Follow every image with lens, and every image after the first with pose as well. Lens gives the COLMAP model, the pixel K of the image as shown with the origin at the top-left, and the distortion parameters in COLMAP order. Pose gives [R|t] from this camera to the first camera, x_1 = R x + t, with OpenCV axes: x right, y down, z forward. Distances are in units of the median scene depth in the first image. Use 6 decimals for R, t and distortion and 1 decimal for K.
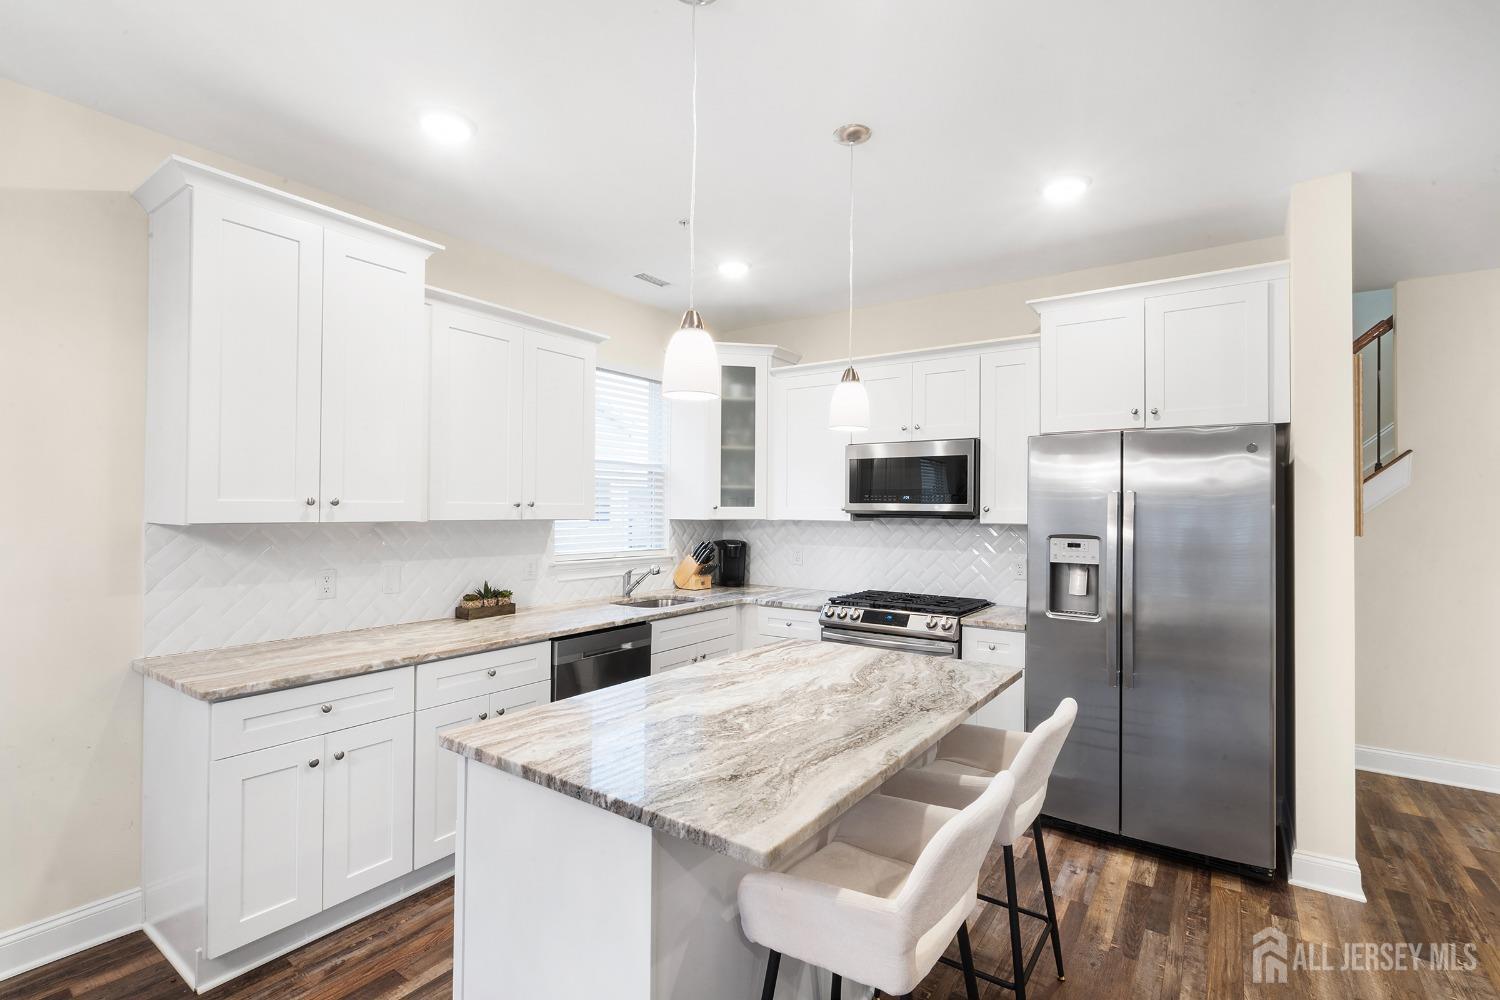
lens RADIAL K [[687.0, 0, 751.8], [0, 687.0, 502.4], [0, 0, 1]] dist [0.003582, 0.000298]
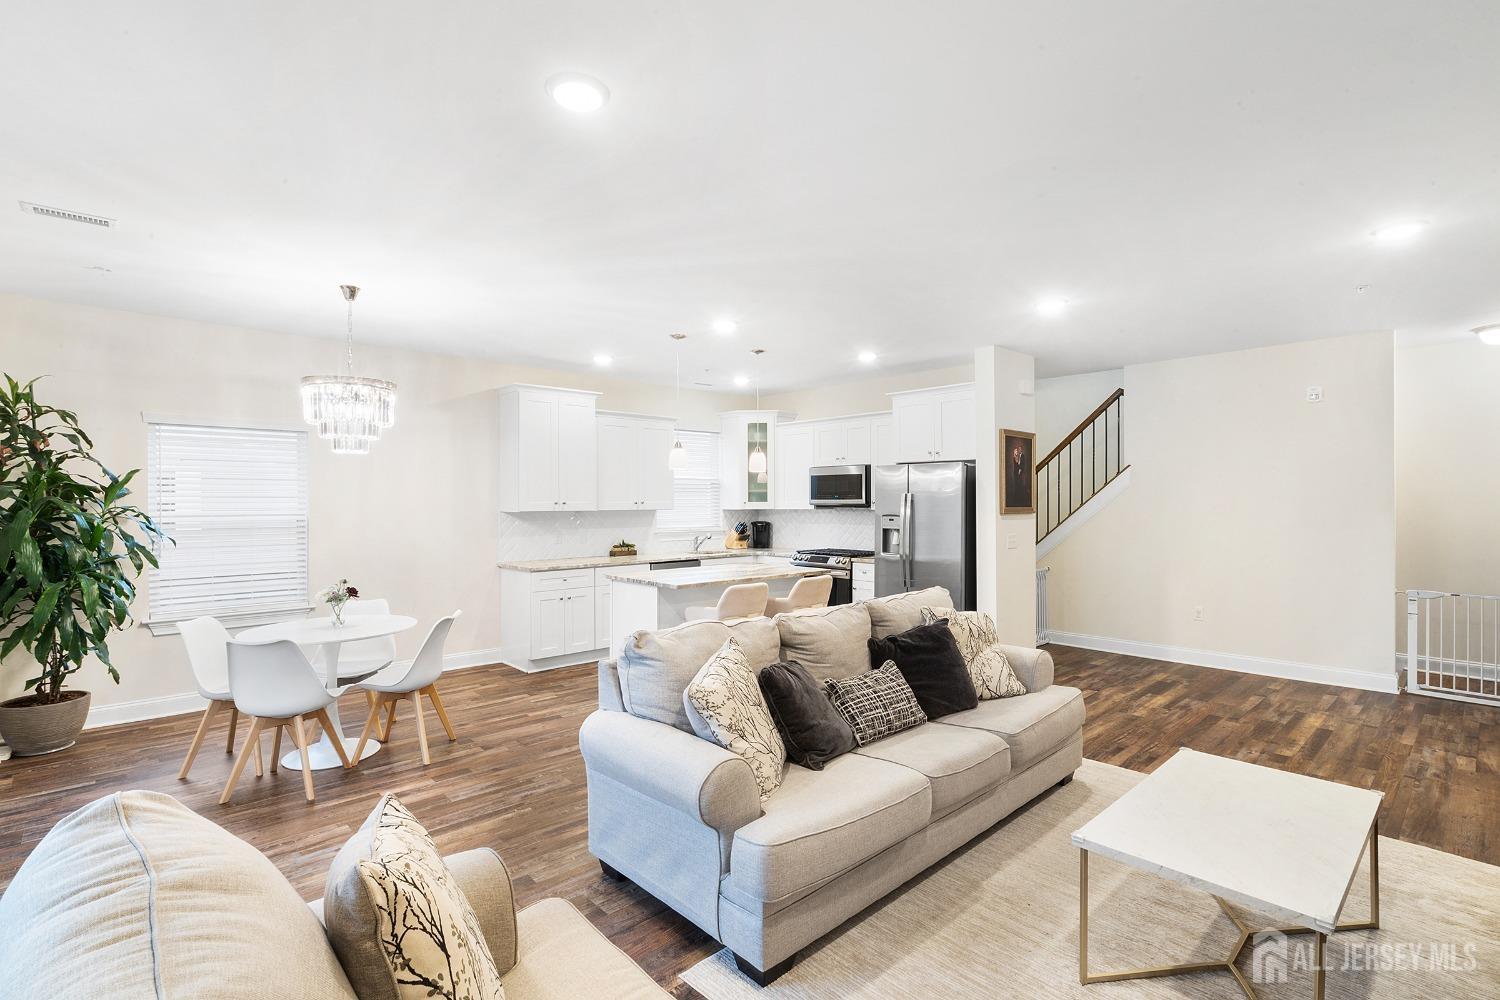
lens RADIAL K [[687.0, 0, 749.1], [0, 687.0, 502.7], [0, 0, 1]] dist [0.003582, 0.000298]
pose [[0.978032, -0.010827, -0.208175, 0.395294], [0.013322, 0.999855, 0.010588, -0.013133], [0.208030, -0.013129, 0.978034, -0.897620]]
